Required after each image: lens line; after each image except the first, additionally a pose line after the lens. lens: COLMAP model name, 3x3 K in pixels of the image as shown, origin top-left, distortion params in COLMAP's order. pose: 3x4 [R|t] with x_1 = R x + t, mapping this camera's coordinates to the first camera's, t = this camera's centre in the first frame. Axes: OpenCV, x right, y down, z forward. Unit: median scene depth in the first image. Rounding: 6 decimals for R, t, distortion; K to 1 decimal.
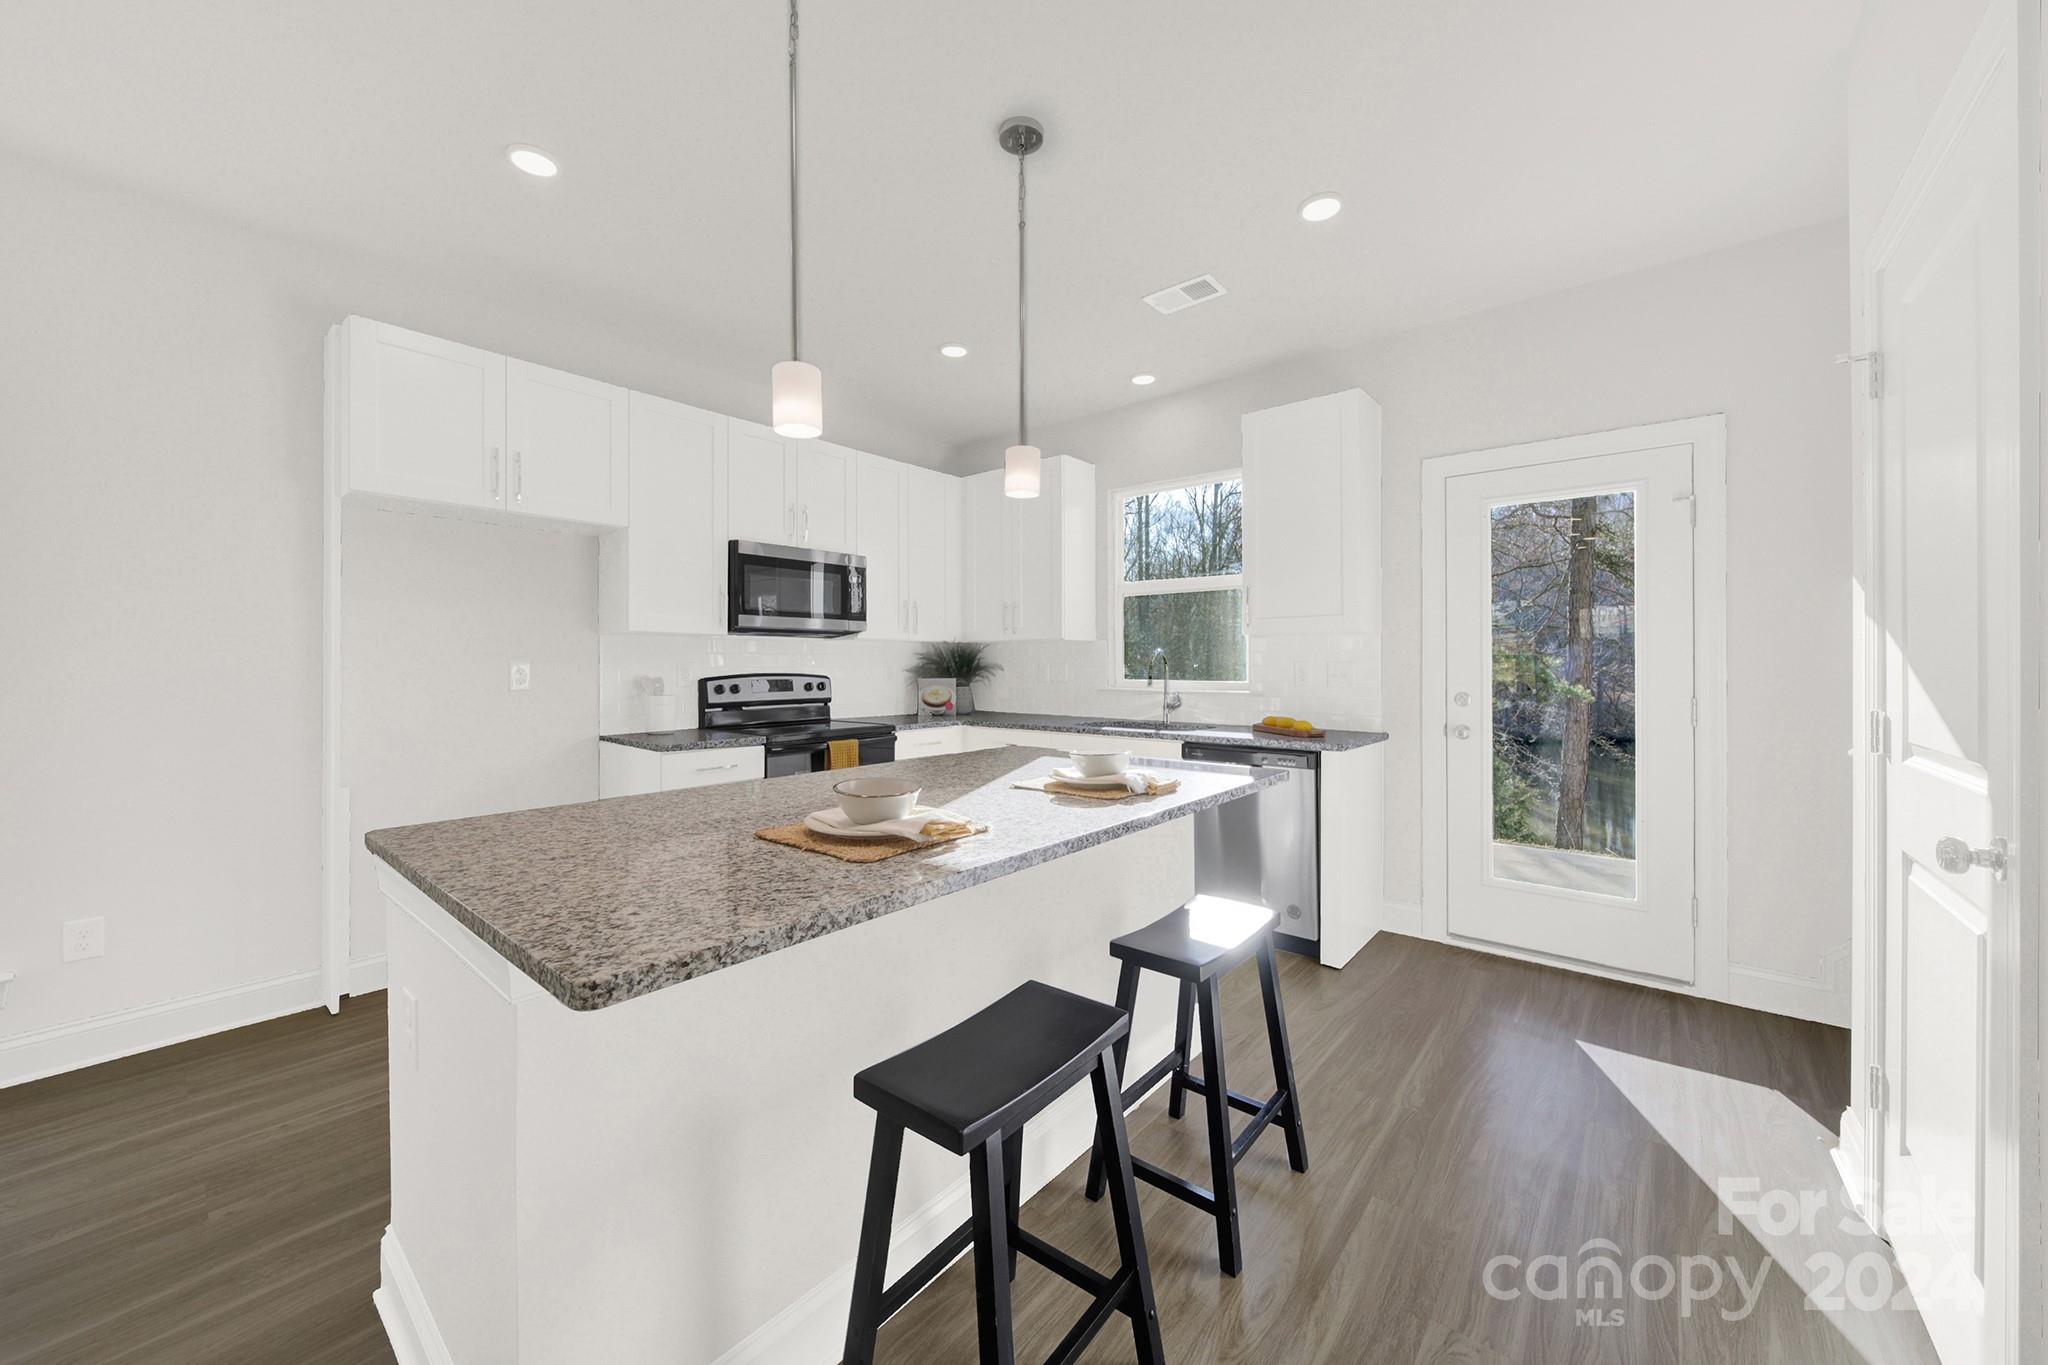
lens RADIAL K [[745.8, 0, 1012.6], [0, 745.8, 660.4], [0, 0, 1]] dist [0.002074, -0.000061]
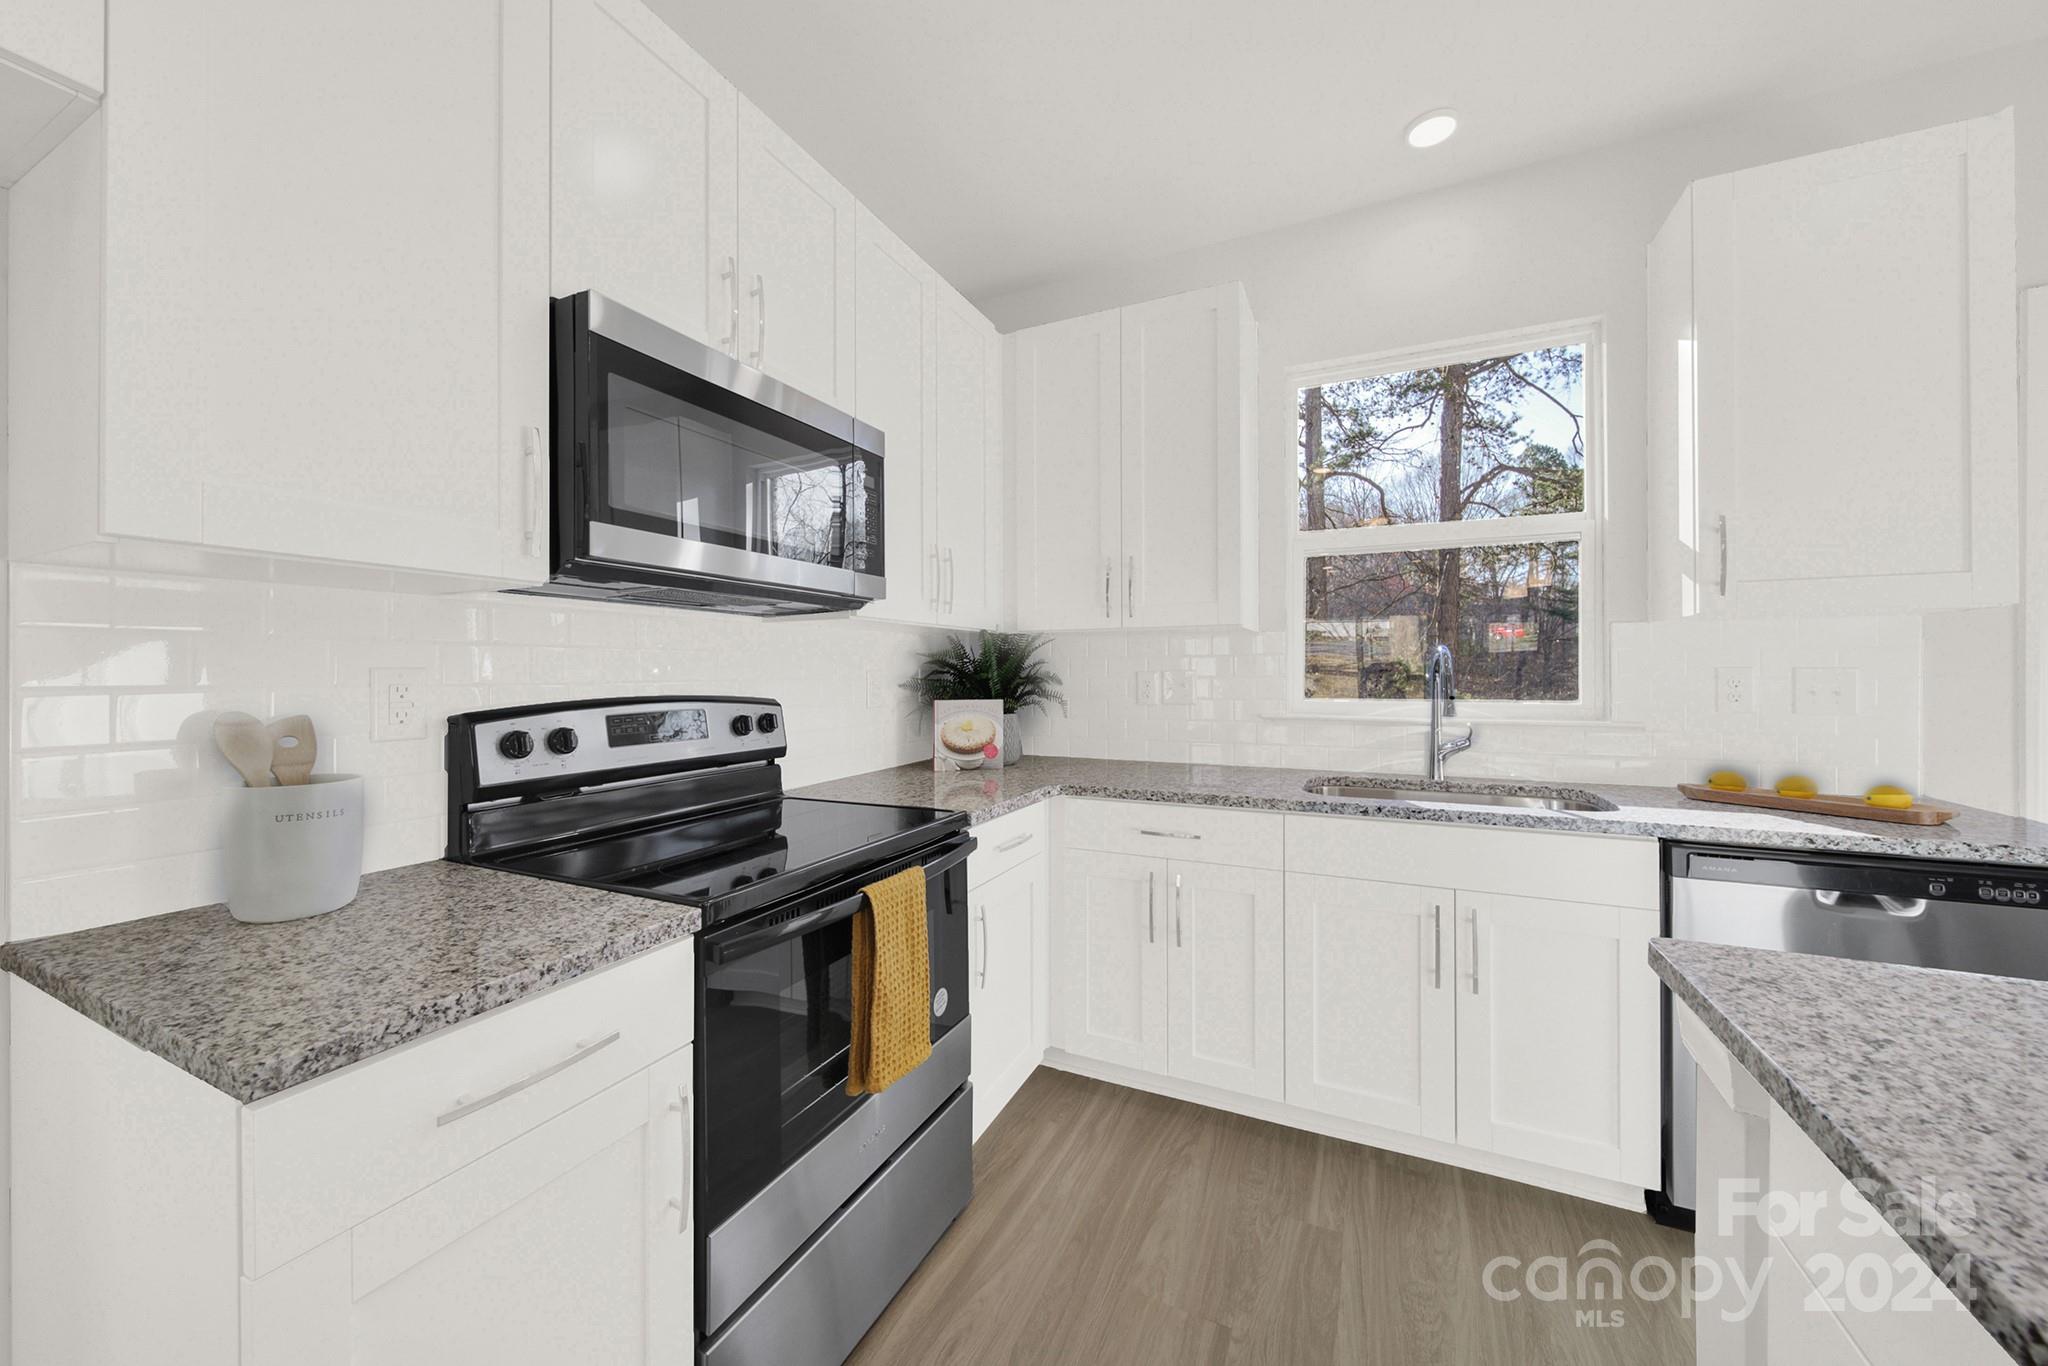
lens RADIAL K [[745.8, 0, 1022.7], [0, 745.8, 673.2], [0, 0, 1]] dist [0.002074, -0.000061]
pose [[0.965601, -0.002568, 0.260016, -0.248136], [0.001643, 0.999992, 0.003776, 0.003792], [-0.260023, -0.003219, 0.965597, 0.585387]]
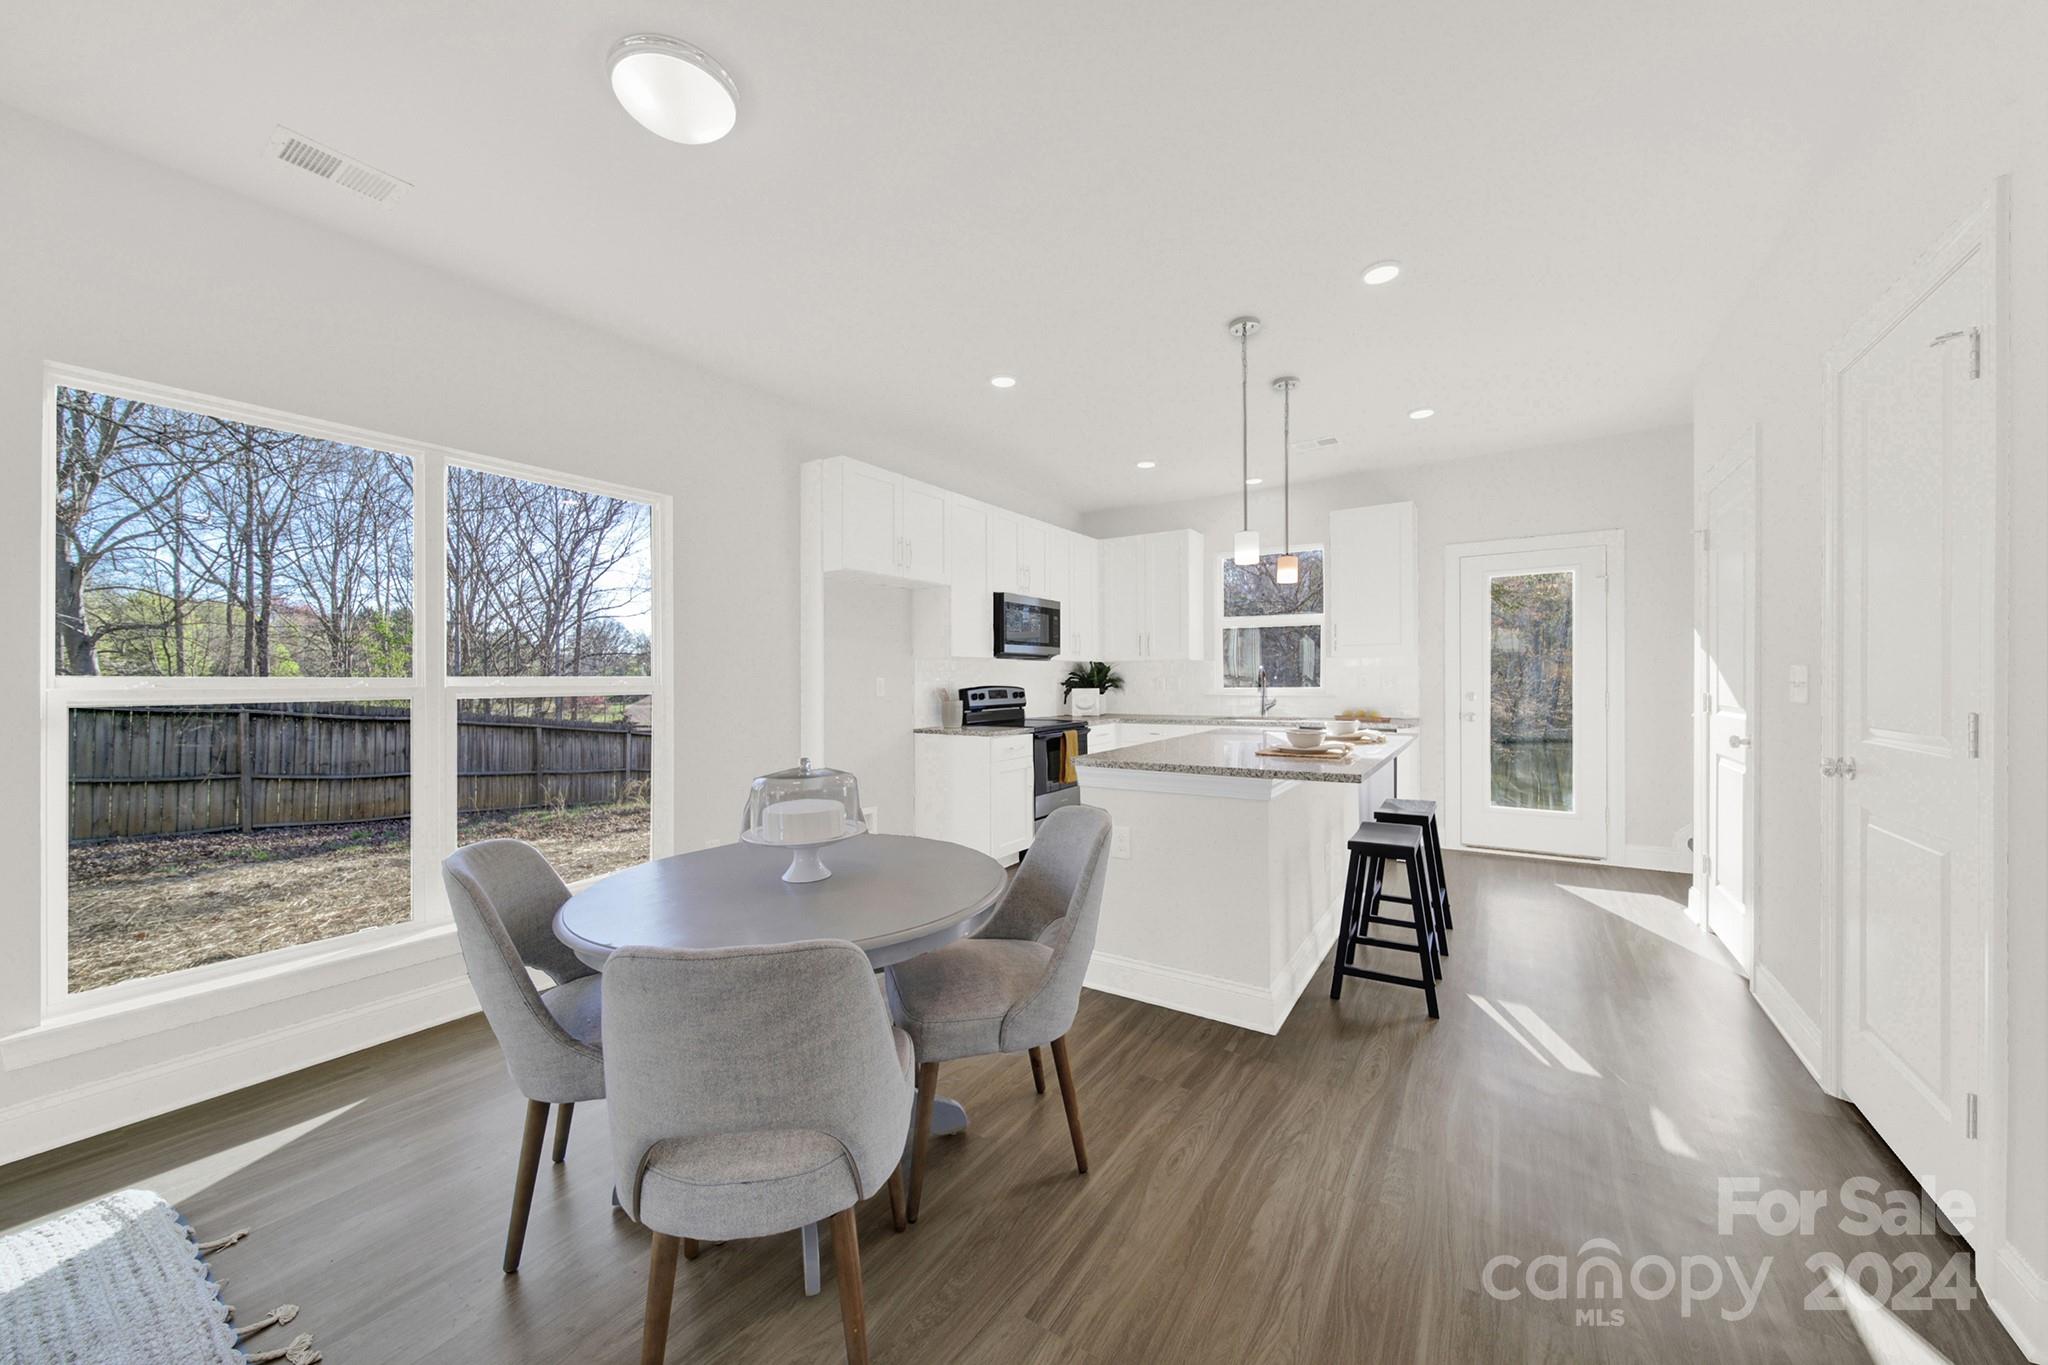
lens RADIAL K [[745.8, 0, 1012.8], [0, 745.8, 682.7], [0, 0, 1]] dist [0.002074, -0.000061]
pose [[0.992605, -0.009695, 0.121001, -0.483487], [0.008927, 0.999936, 0.006890, 0.002969], [-0.121060, -0.005758, 0.992629, -0.398332]]
